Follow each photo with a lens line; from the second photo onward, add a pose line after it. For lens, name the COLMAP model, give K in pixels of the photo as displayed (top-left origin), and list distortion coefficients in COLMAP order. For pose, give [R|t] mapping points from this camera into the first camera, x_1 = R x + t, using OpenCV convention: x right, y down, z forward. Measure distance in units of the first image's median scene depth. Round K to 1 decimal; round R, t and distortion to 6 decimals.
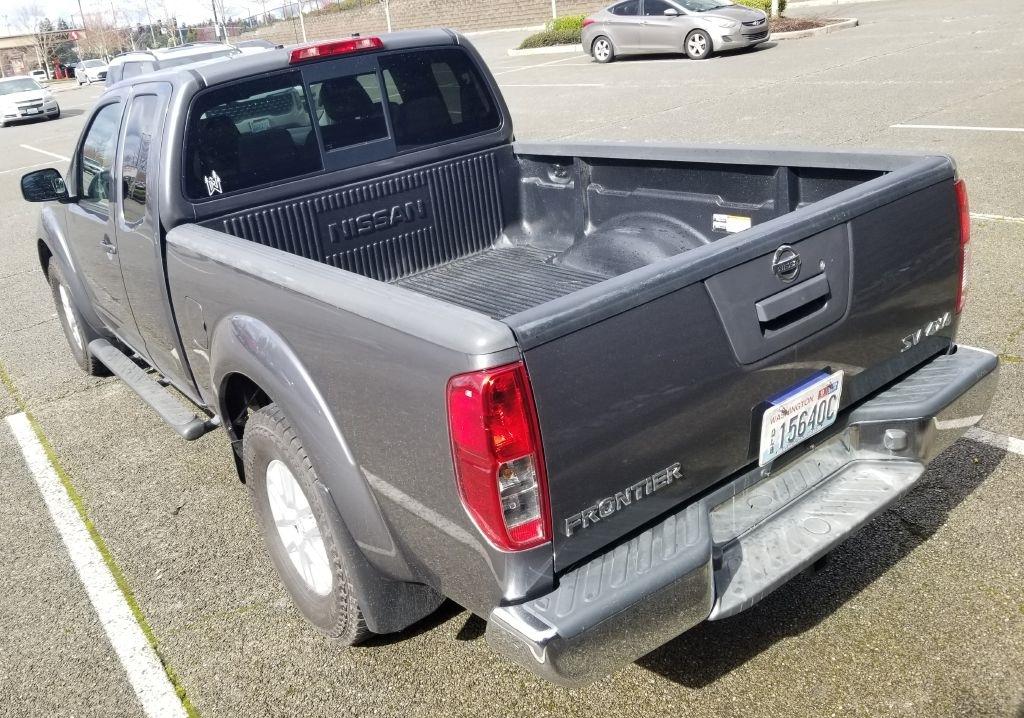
lens RADIAL K [[858.7, 0, 432.8], [0, 858.7, 324.4], [0, 0, 1]] dist [0.013622, -0.005686]
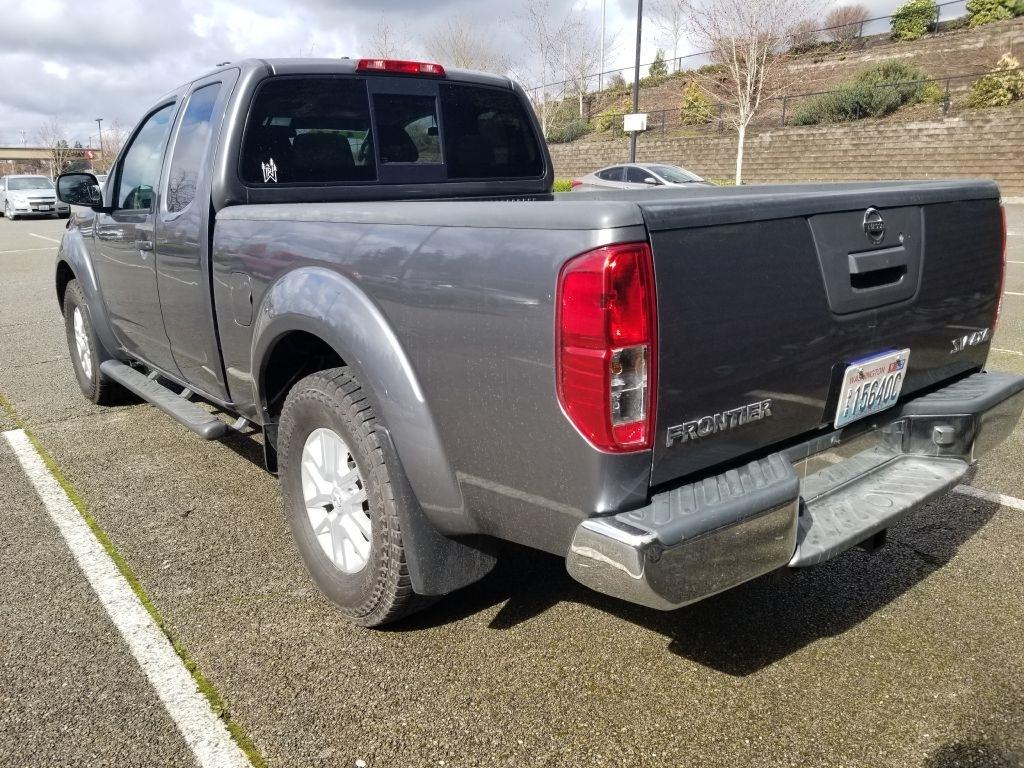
lens RADIAL K [[797.1, 0, 484.6], [0, 797.1, 394.5], [0, 0, 1]] dist [0.006180, -0.000481]
pose [[0.991248, 0.092484, 0.094202, -0.080666], [-0.084255, 0.992561, -0.087885, 0.173816], [-0.101629, 0.079179, 0.991666, 0.087374]]
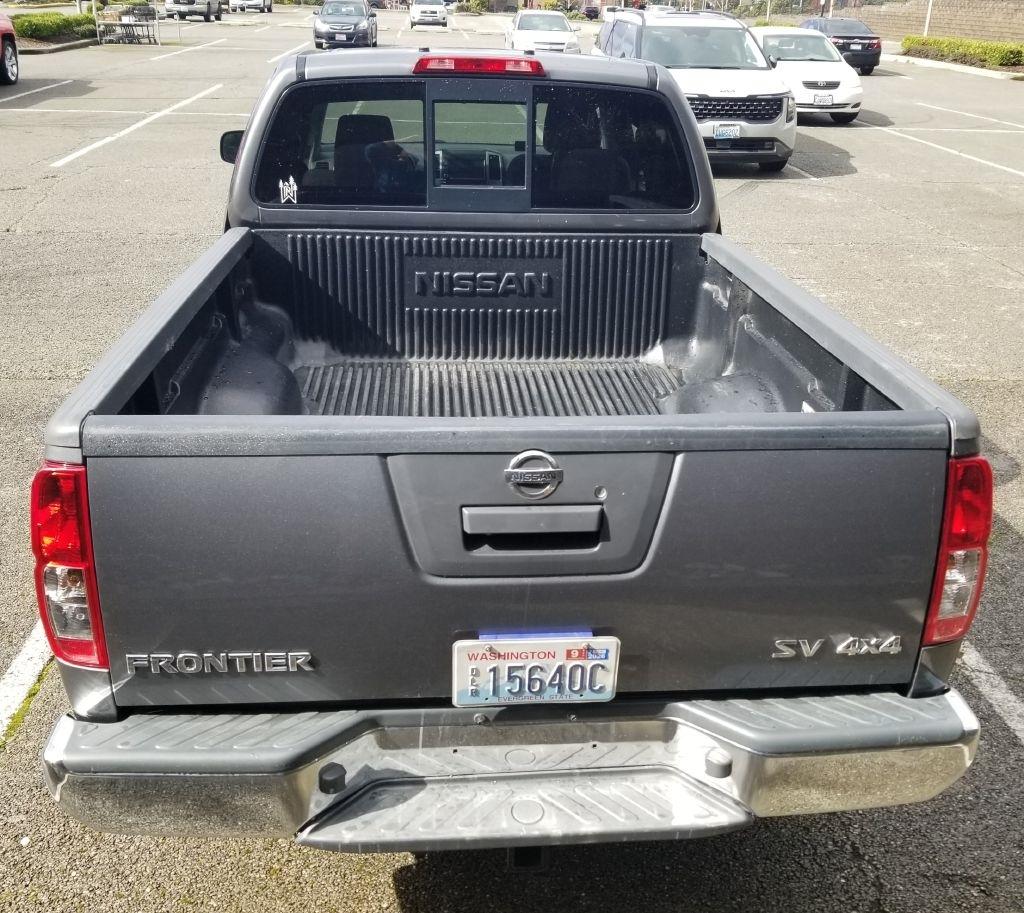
lens RADIAL K [[1113.7, 0, 542.8], [0, 1113.7, 460.9], [0, 0, 1]] dist [0.018282, -0.023469]
pose [[0.868995, 0.330727, -0.368058, 0.542255], [-0.303562, 0.943723, 0.131287, -0.149362], [0.390765, -0.002360, 0.920487, 0.061975]]
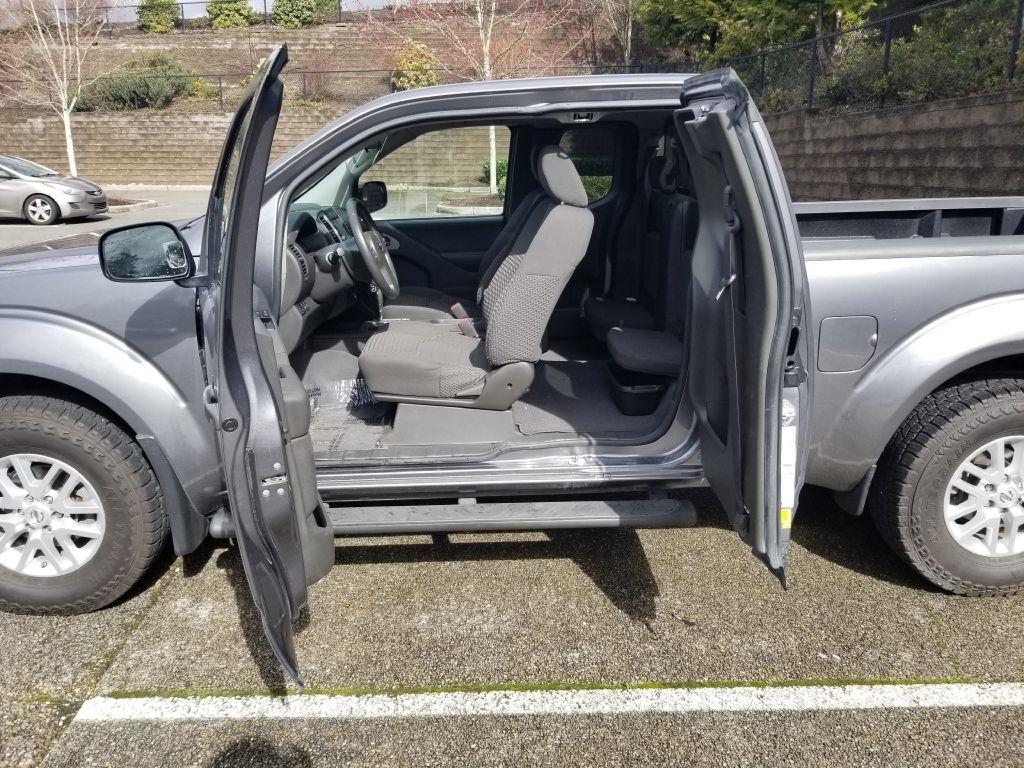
lens RADIAL K [[808.3, 0, 512.0], [0, 808.3, 384.0], [0, 0, 1]] dist [0.015346, -0.026899]
pose [[0.533781, -0.109618, 0.838488, -1.269767], [0.228015, 0.973493, -0.017886, -0.024935], [-0.814301, 0.200735, 0.544627, 0.883387]]
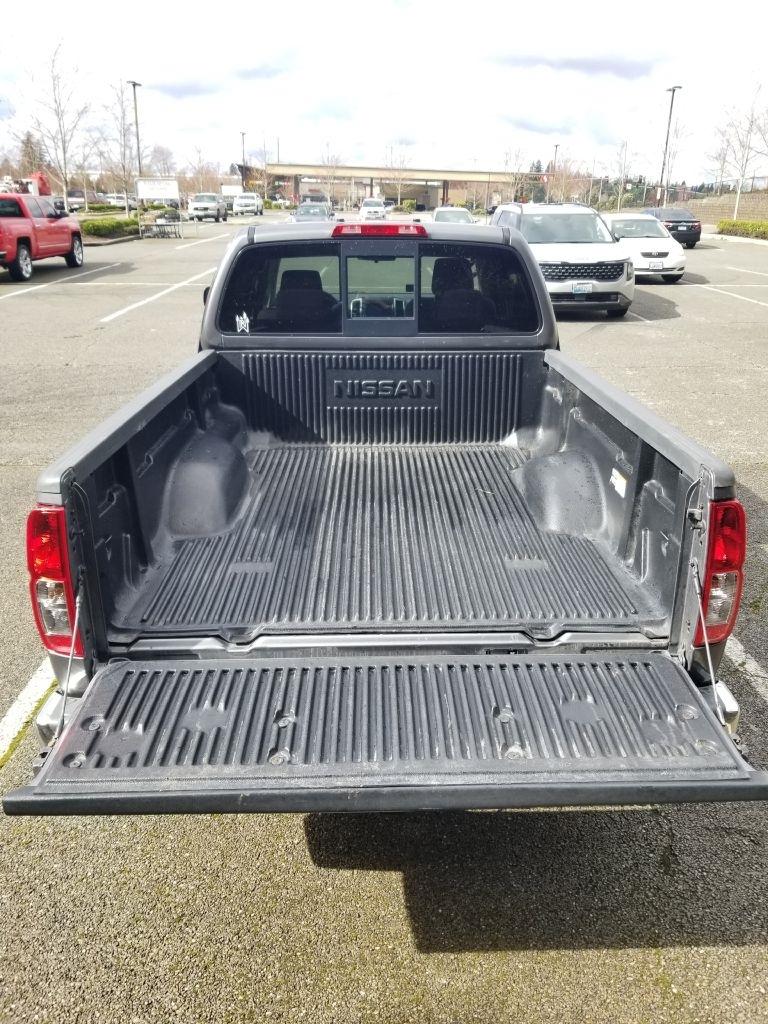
lens RADIAL K [[808.3, 0, 407.9], [0, 808.3, 507.8], [0, 0, 1]] dist [0.015346, -0.026899]
pose [[0.845257, 0.316746, -0.430364, 0.584815], [-0.294456, 0.948162, 0.119517, -0.137667], [0.445911, 0.025700, 0.894708, 0.099871]]
